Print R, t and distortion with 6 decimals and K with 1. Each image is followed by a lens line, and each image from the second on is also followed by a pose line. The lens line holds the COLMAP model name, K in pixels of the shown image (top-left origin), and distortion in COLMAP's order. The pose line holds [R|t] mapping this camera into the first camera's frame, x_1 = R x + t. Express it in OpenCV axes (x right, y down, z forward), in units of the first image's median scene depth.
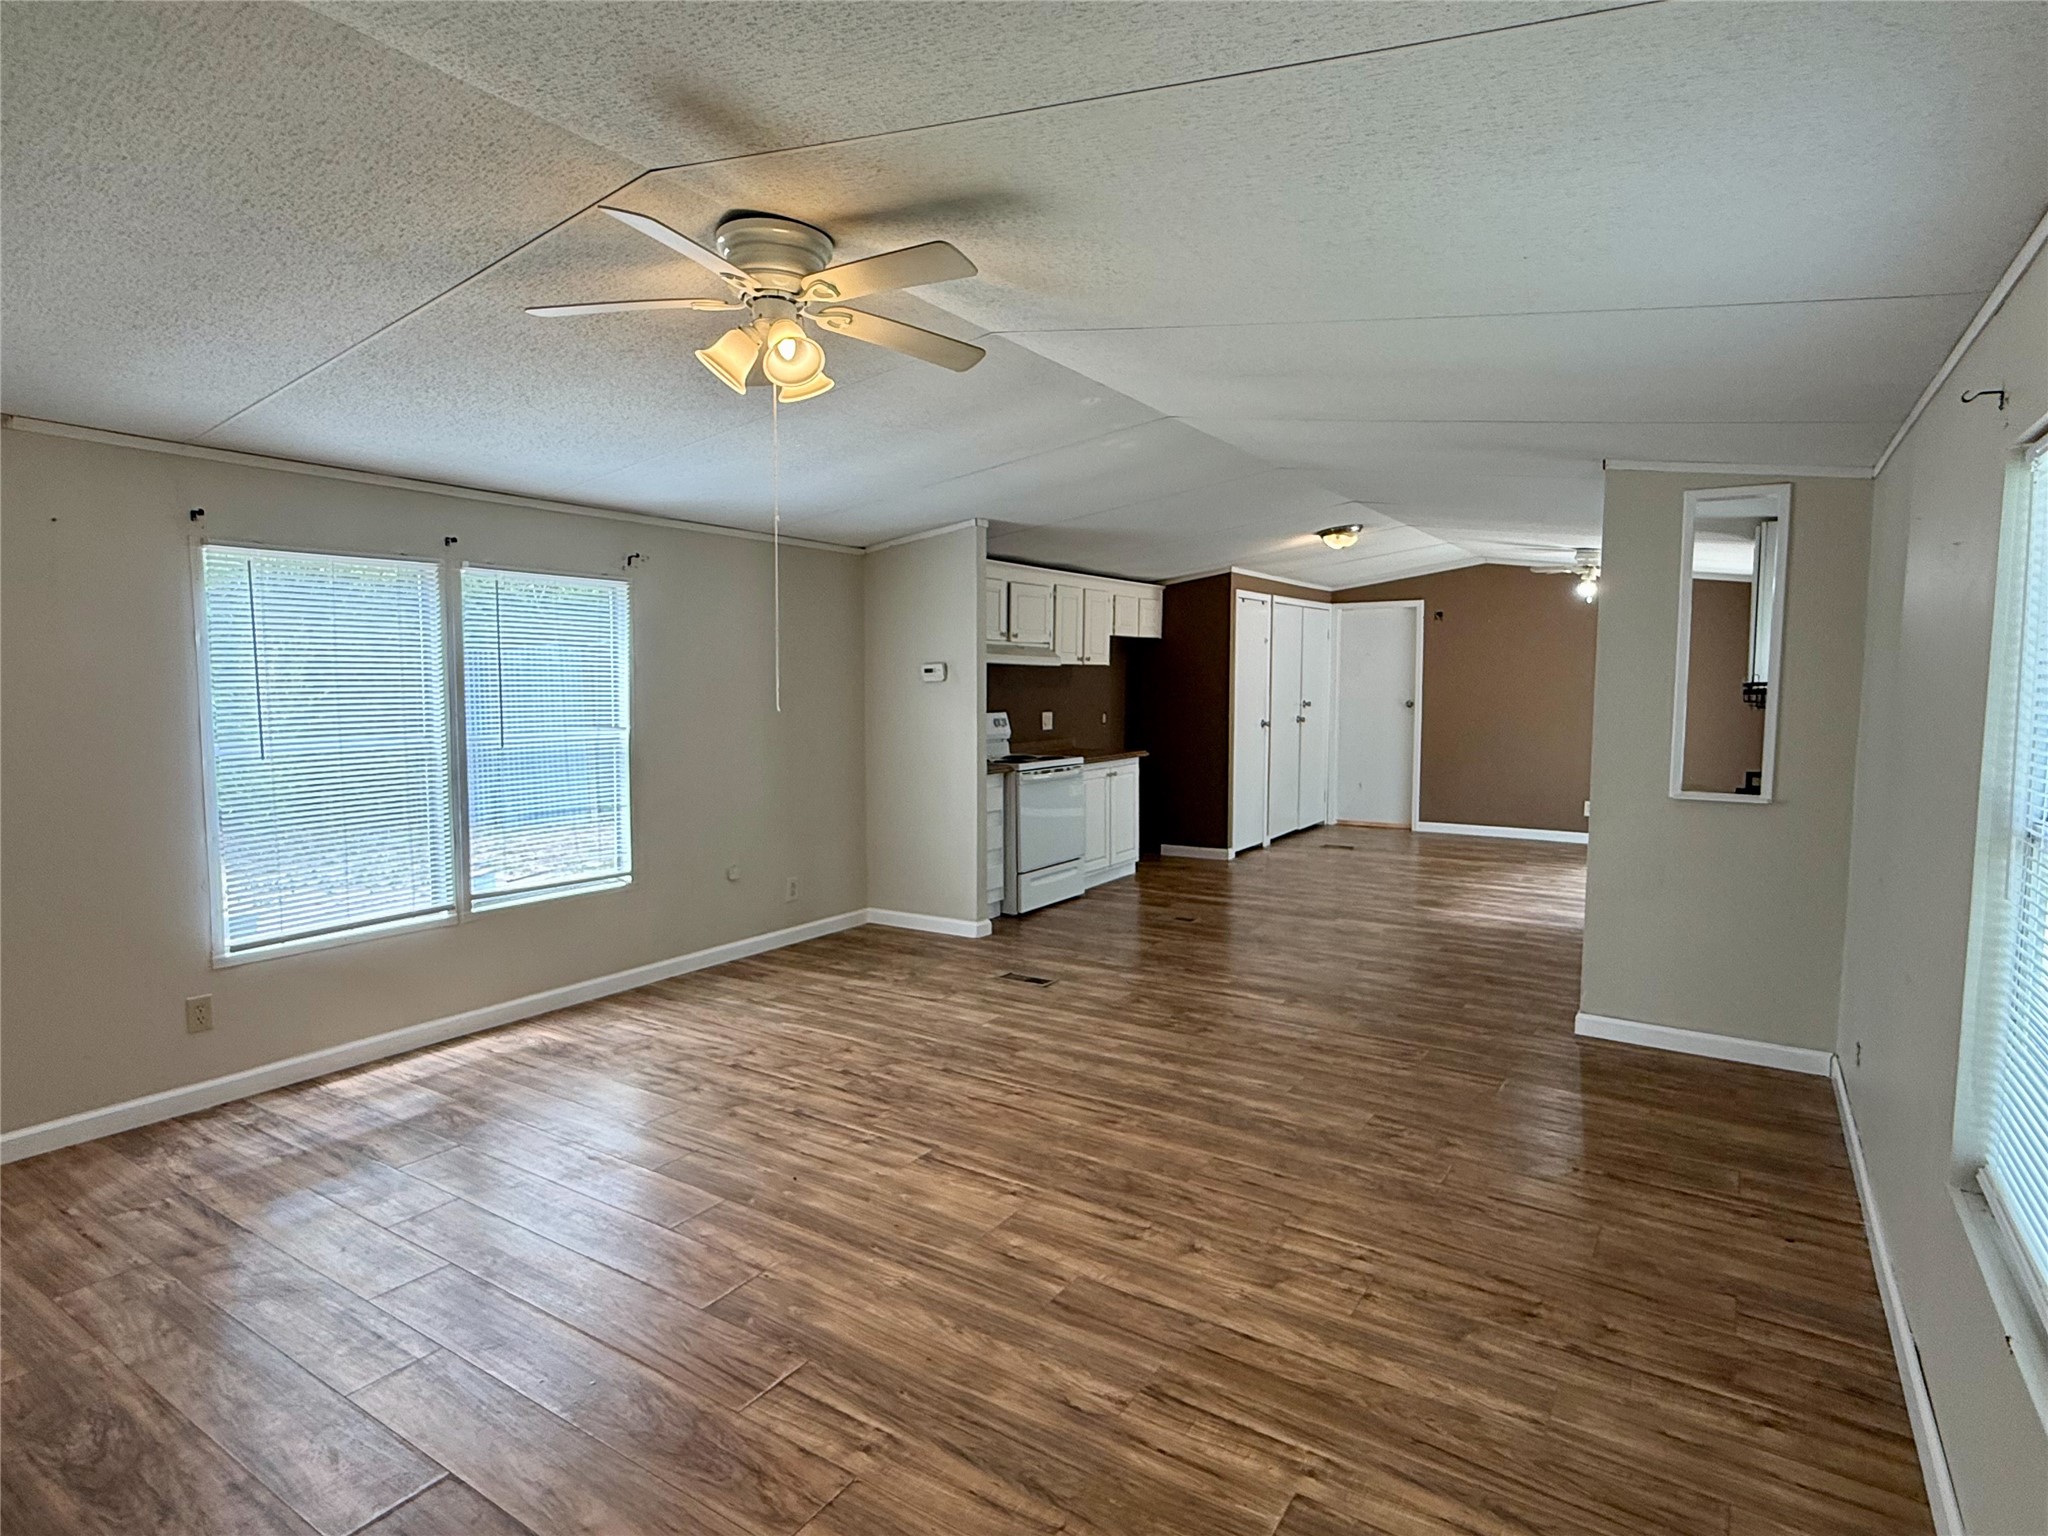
lens RADIAL K [[1084.4, 0, 1023.0], [0, 1084.4, 771.6], [0, 0, 1]] dist [0.002238, -0.000517]
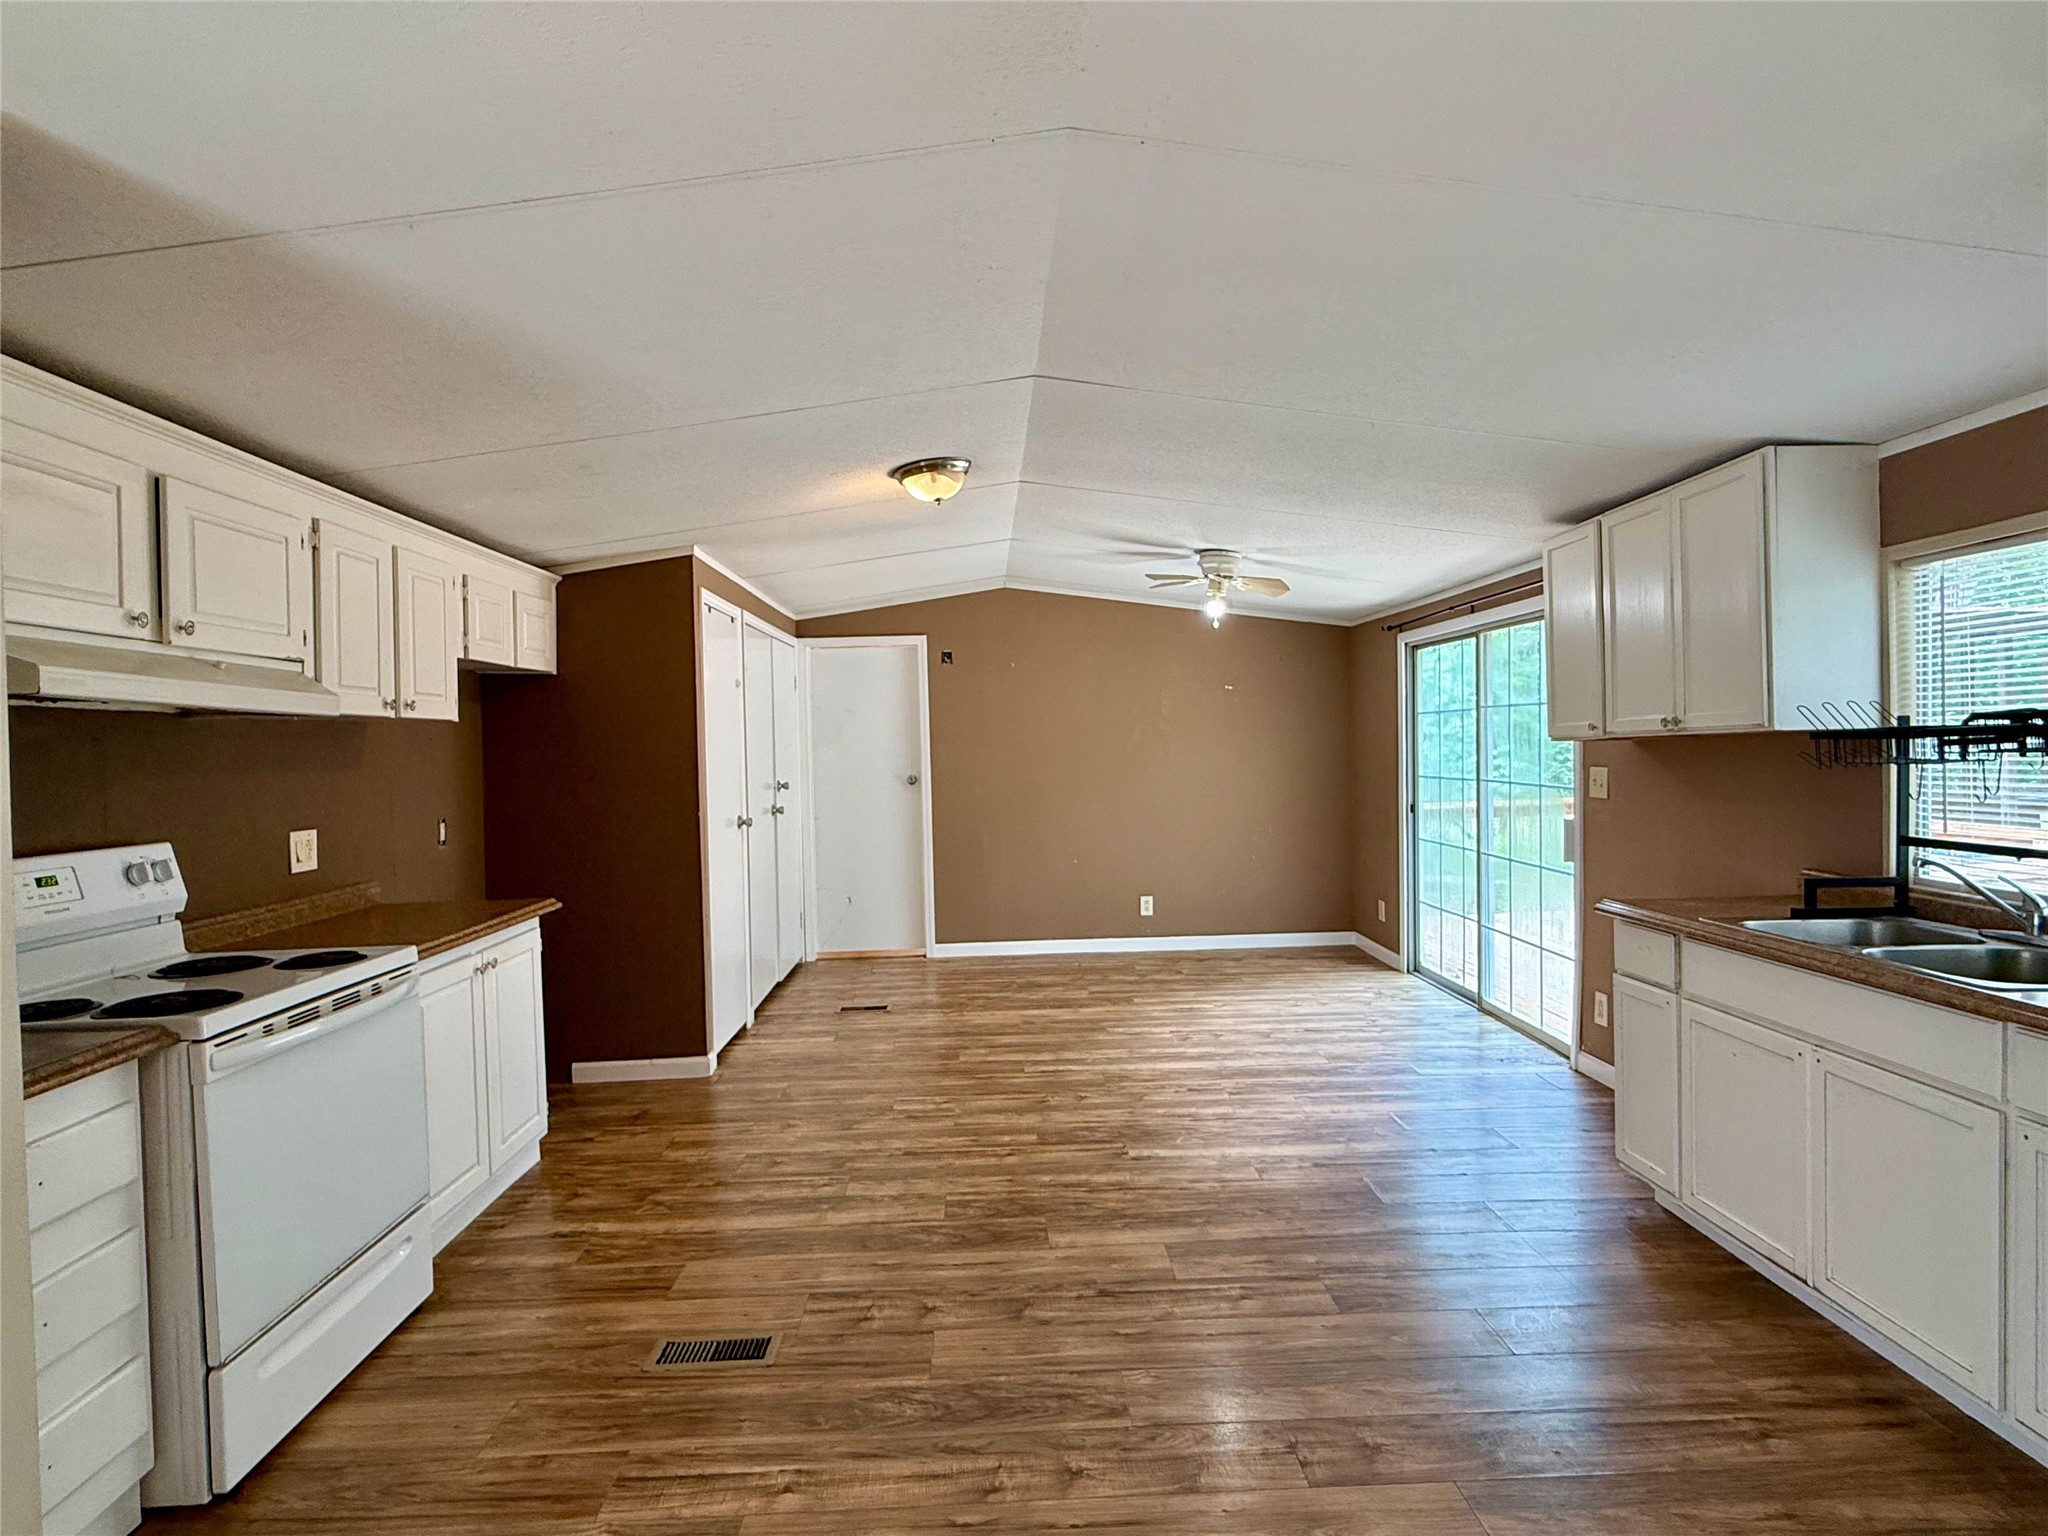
lens RADIAL K [[1084.4, 0, 1023.0], [0, 1084.4, 765.9], [0, 0, 1]] dist [0.002238, -0.000517]
pose [[0.820562, -0.028704, 0.570837, 0.019549], [0.072600, 0.995883, -0.054283, -0.059674], [-0.566928, 0.085985, 0.819267, 0.803497]]
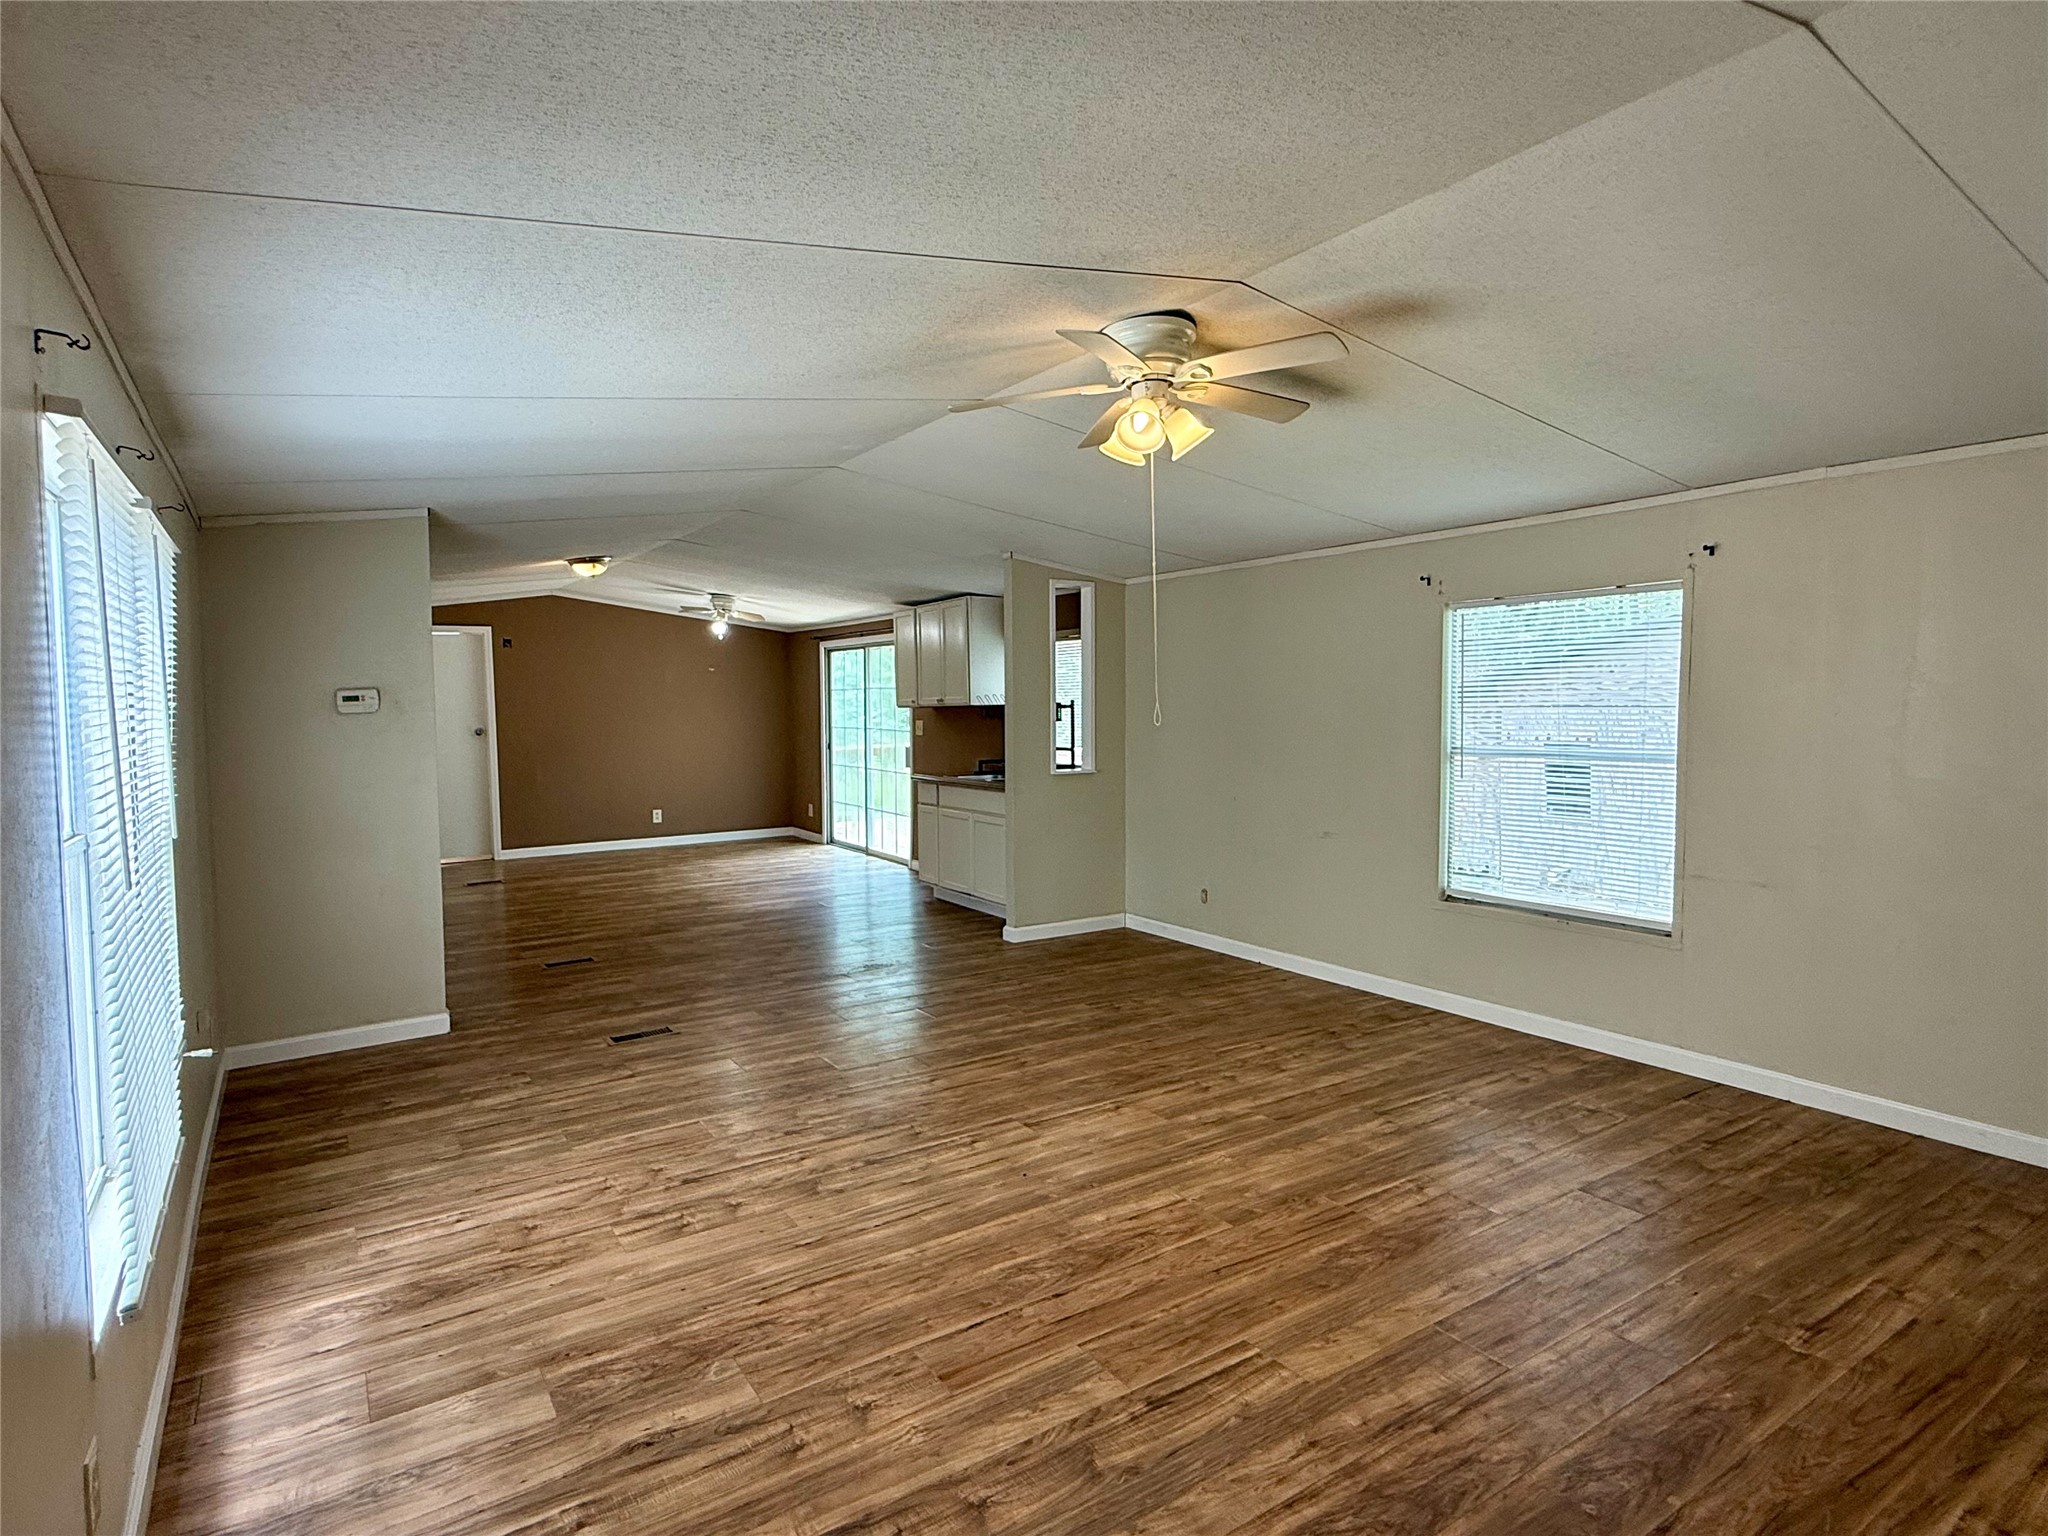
lens RADIAL K [[1084.4, 0, 1016.7], [0, 1084.4, 766.0], [0, 0, 1]] dist [0.002238, -0.000517]
pose [[0.414237, -0.063477, 0.907953, -0.713864], [0.092467, 0.995339, 0.027400, -0.030041], [-0.905460, 0.072605, 0.418175, 0.337760]]
